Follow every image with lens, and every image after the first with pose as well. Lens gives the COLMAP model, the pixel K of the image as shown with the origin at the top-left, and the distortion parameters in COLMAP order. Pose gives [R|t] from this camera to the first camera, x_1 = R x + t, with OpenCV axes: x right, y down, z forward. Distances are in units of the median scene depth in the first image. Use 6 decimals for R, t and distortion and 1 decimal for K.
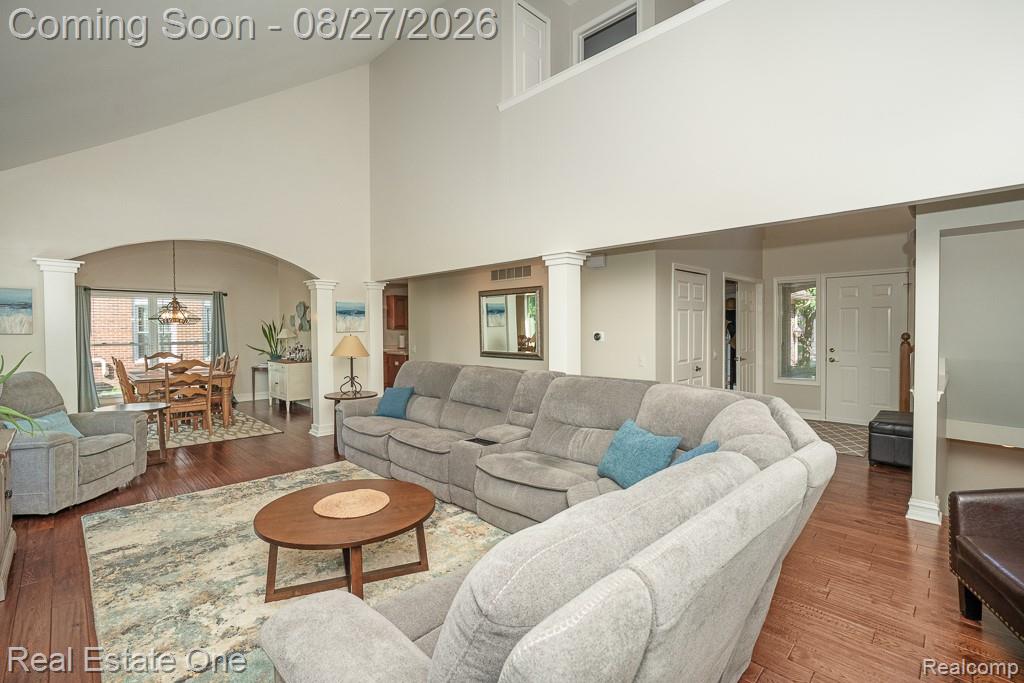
lens RADIAL K [[473.2, 0, 510.9], [0, 473.2, 336.1], [0, 0, 1]] dist [-0.000422, 0.000085]
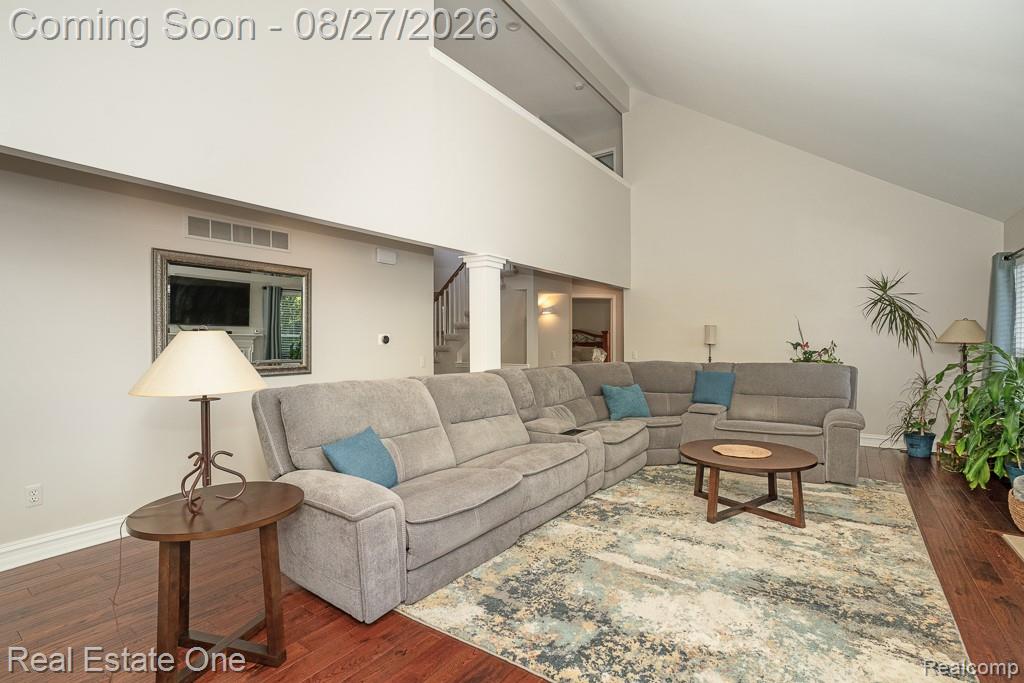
lens RADIAL K [[460.3, 0, 512.0], [0, 460.3, 341.5], [0, 0, 1]] dist [-0.002025, 0.000638]
pose [[-0.177006, 0.015824, 0.984083, -0.946330], [0.016748, 0.999774, -0.013064, 0.020900], [-0.984067, 0.014169, -0.177231, 1.160126]]
